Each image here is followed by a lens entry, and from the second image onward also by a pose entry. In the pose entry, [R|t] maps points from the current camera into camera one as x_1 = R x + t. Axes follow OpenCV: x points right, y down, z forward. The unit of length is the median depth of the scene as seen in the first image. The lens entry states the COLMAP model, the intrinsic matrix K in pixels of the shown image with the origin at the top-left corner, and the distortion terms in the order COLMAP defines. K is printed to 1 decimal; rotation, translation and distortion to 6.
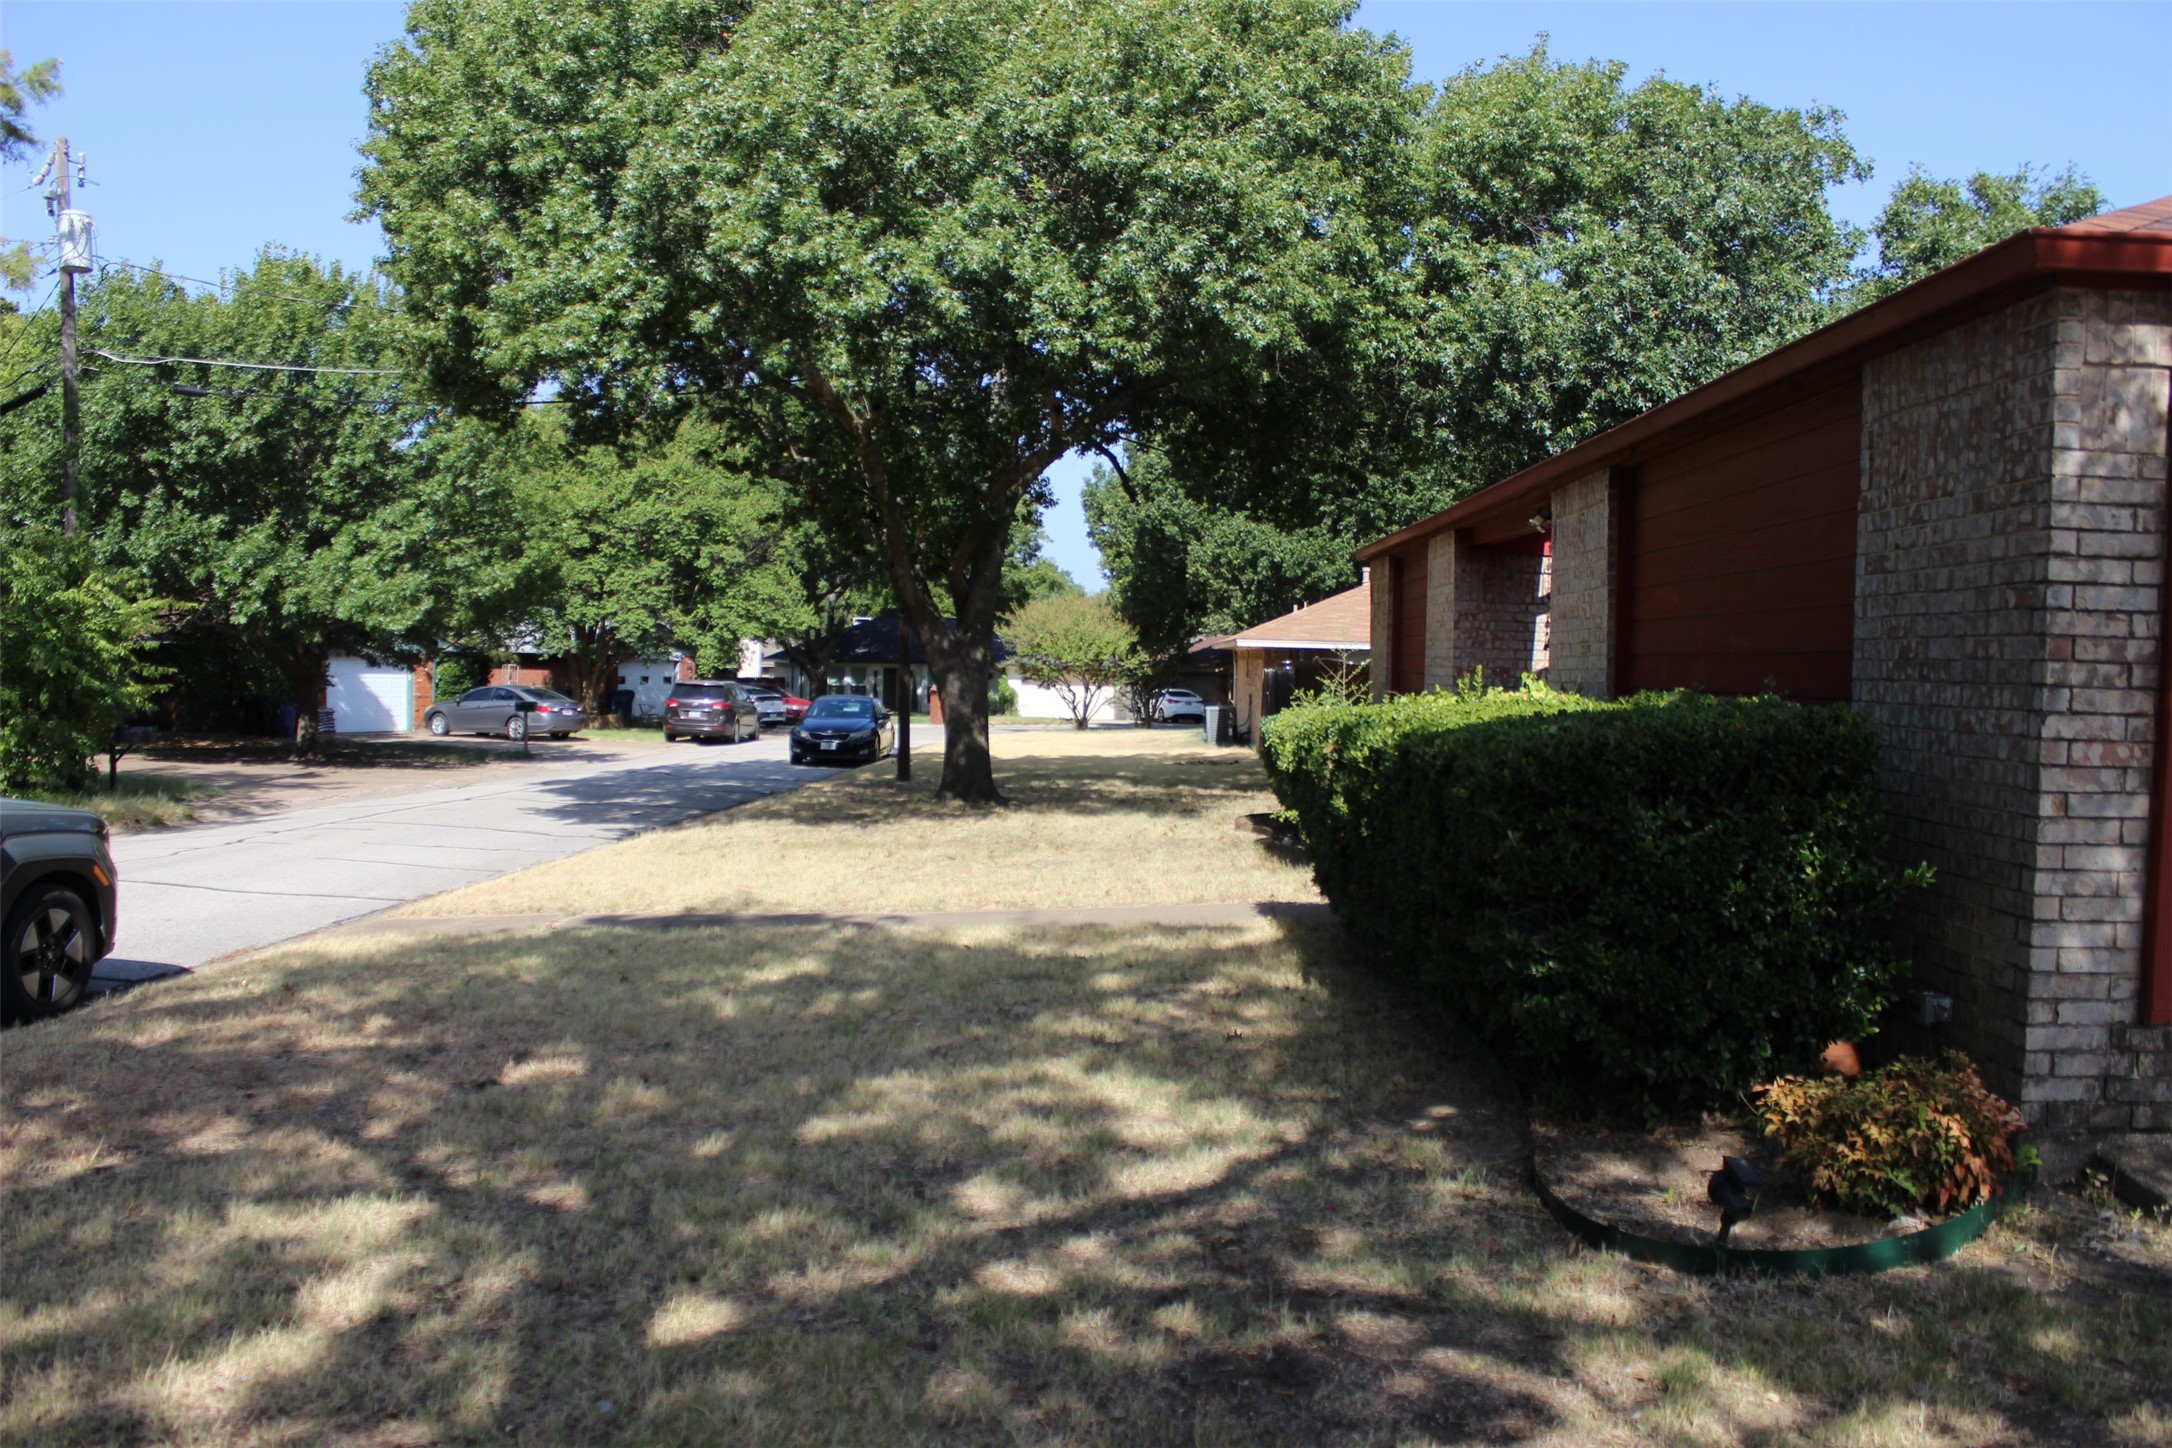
lens RADIAL K [[1805.3, 0, 1089.9], [0, 1805.3, 749.4], [0, 0, 1]] dist [-0.165533, 0.145108]
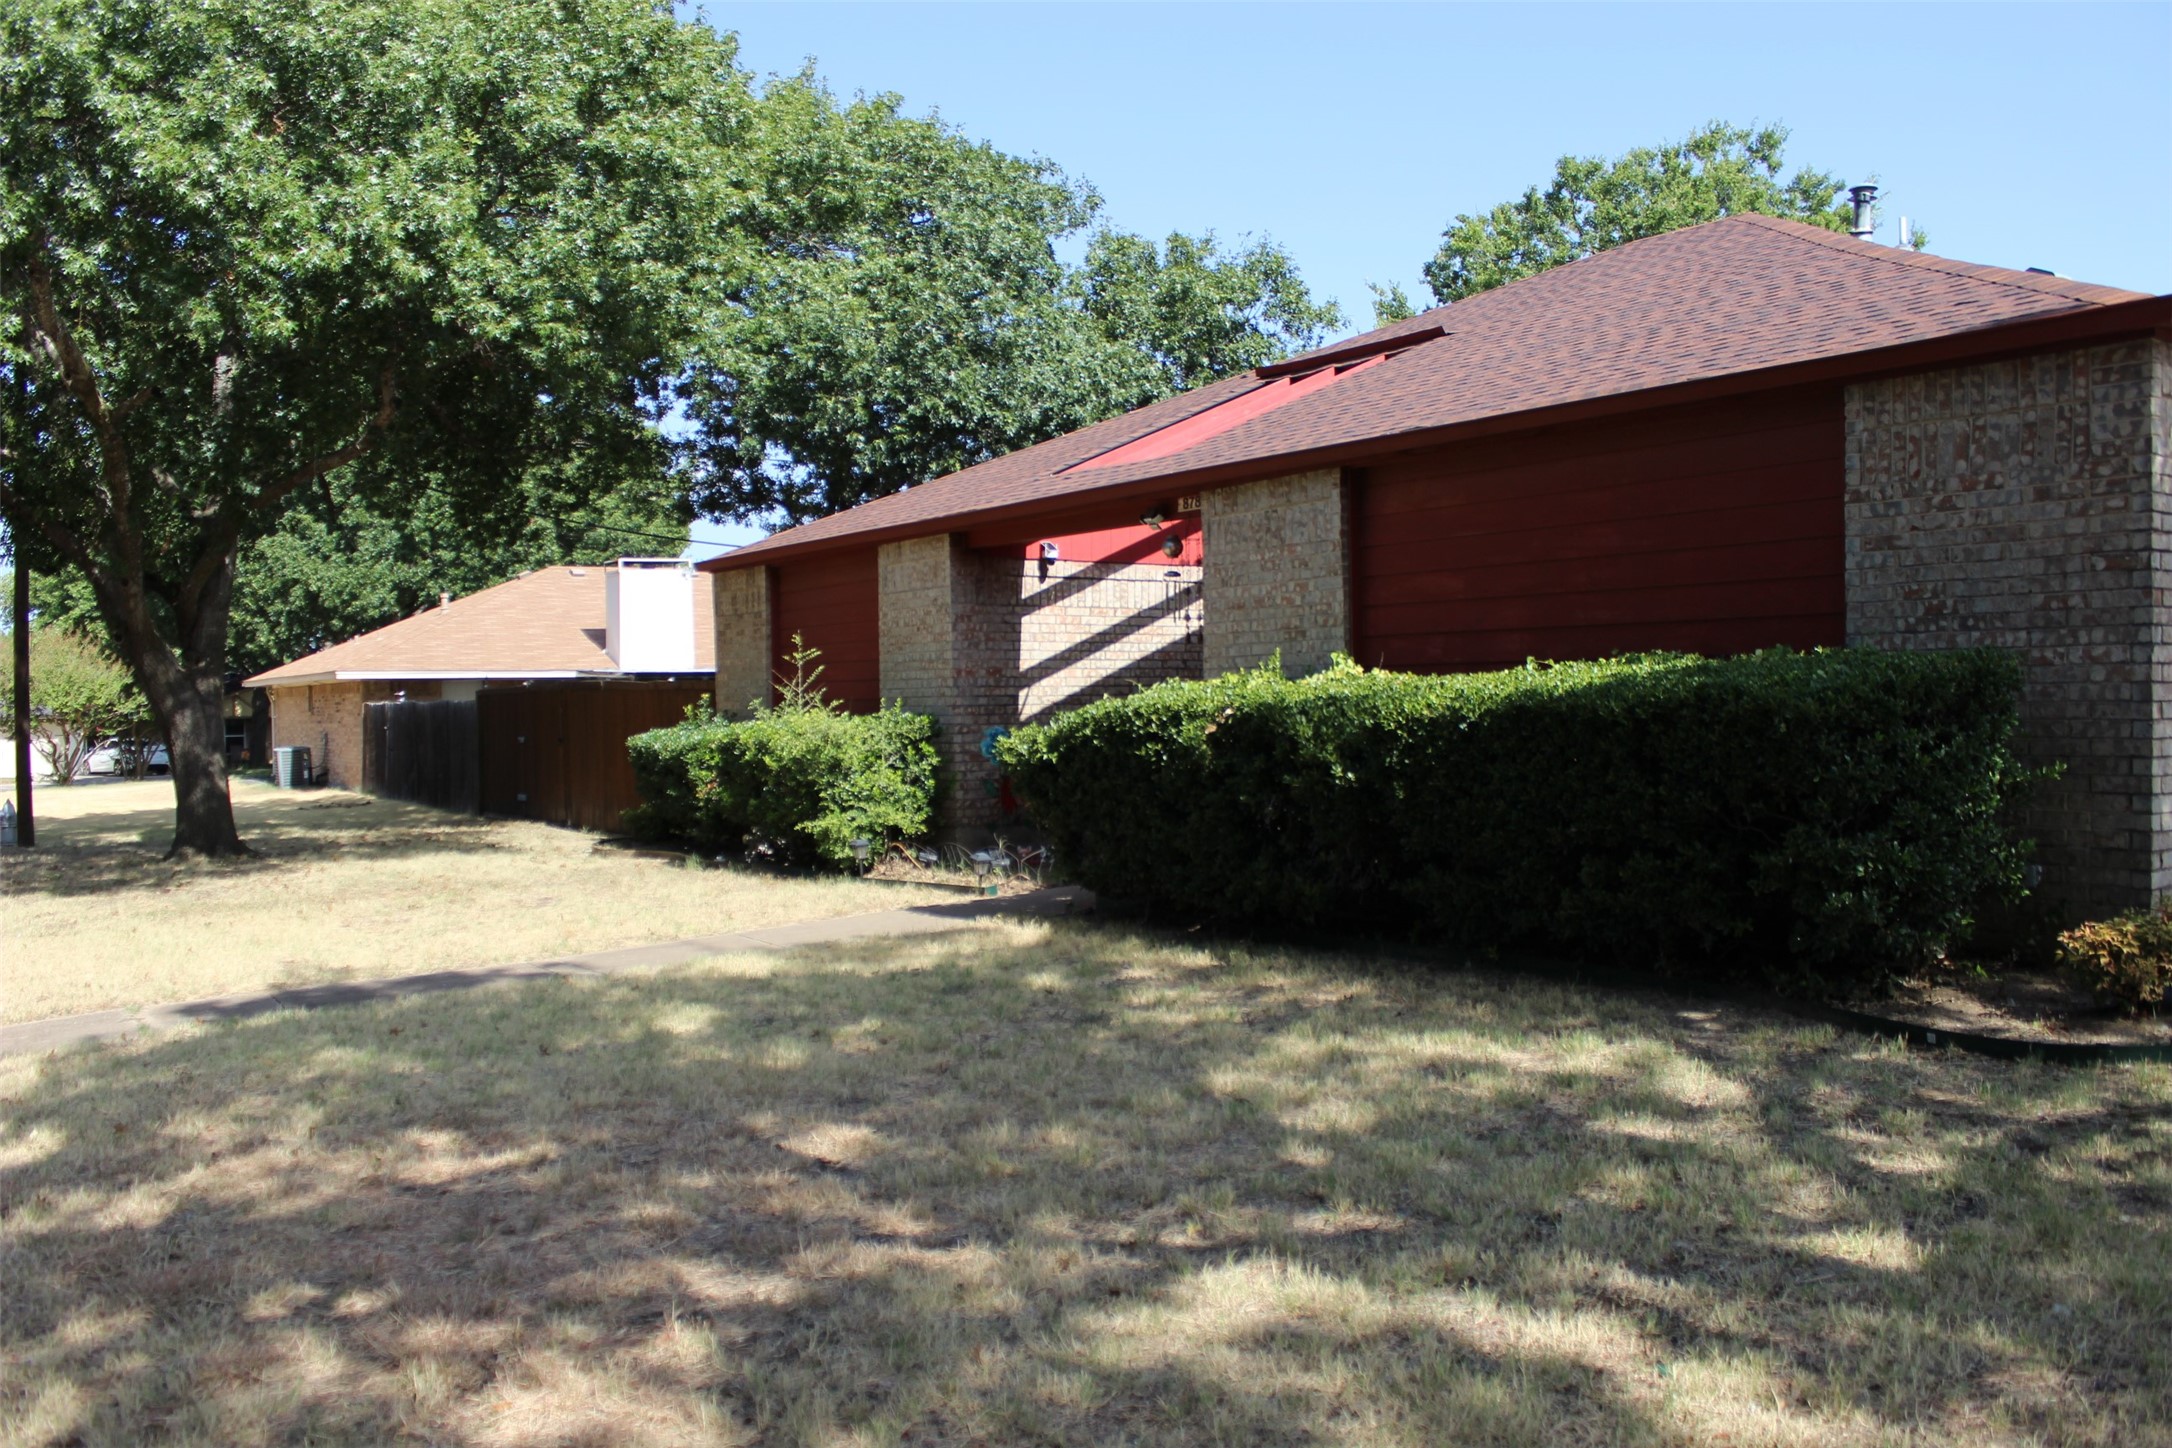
lens RADIAL K [[1805.3, 0, 1089.9], [0, 1805.3, 749.4], [0, 0, 1]] dist [-0.165533, 0.145108]
pose [[0.818146, -0.048318, 0.572977, -0.241886], [0.059301, 0.998240, -0.000496, 0.003463], [-0.571945, 0.034384, 0.819571, 0.092744]]
